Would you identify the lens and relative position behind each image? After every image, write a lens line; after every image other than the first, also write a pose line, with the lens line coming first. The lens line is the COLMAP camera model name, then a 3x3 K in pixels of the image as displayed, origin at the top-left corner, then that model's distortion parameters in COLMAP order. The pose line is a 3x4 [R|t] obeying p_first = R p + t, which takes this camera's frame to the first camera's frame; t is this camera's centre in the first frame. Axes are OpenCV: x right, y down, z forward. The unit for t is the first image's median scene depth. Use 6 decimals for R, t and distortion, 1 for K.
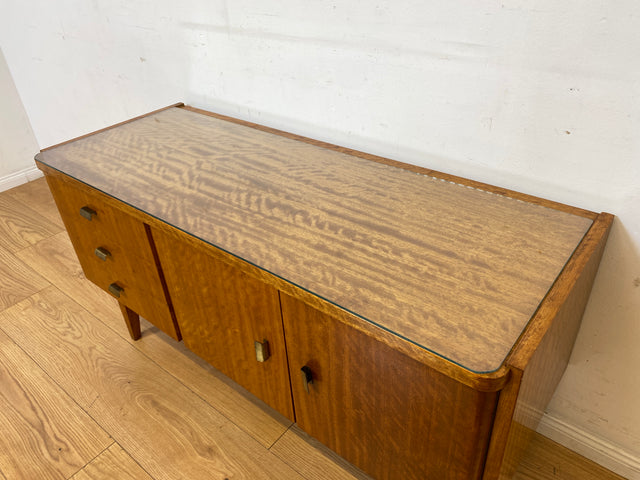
lens RADIAL K [[493.3, 0, 321.4], [0, 493.3, 240.0], [0, 0, 1]] dist [0.014585, -0.005528]
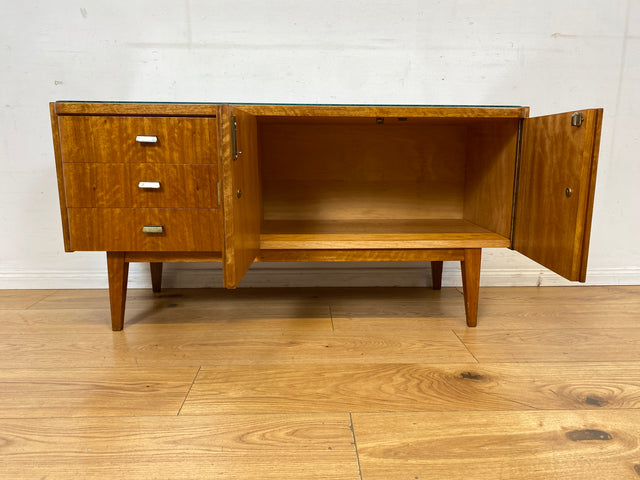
lens RADIAL K [[493.3, 0, 321.4], [0, 493.3, 240.0], [0, 0, 1]] dist [0.014585, -0.005528]
pose [[0.750677, -0.067041, 0.657259, -0.873701], [0.327368, 0.901864, -0.281907, 0.549237], [-0.573859, 0.426787, 0.698955, 0.122579]]
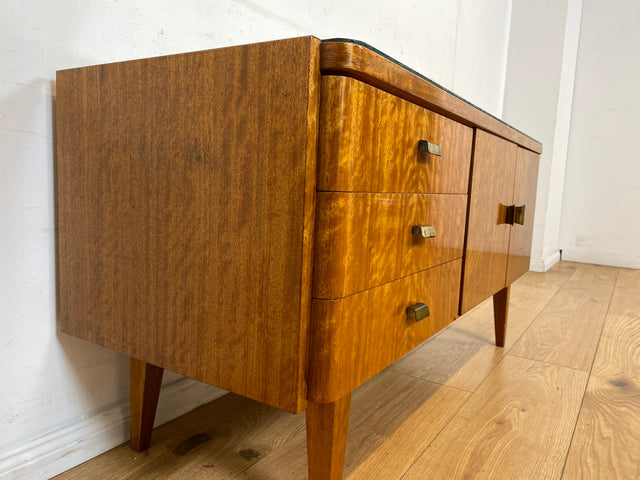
lens RADIAL K [[495.4, 0, 325.0], [0, 495.4, 236.5], [0, 0, 1]] dist [0.012483, -0.005657]
pose [[-0.120435, -0.066495, 0.990492, -1.008329], [0.512731, 0.850203, 0.119421, -0.095615], [-0.850060, 0.522239, -0.068300, 1.155795]]
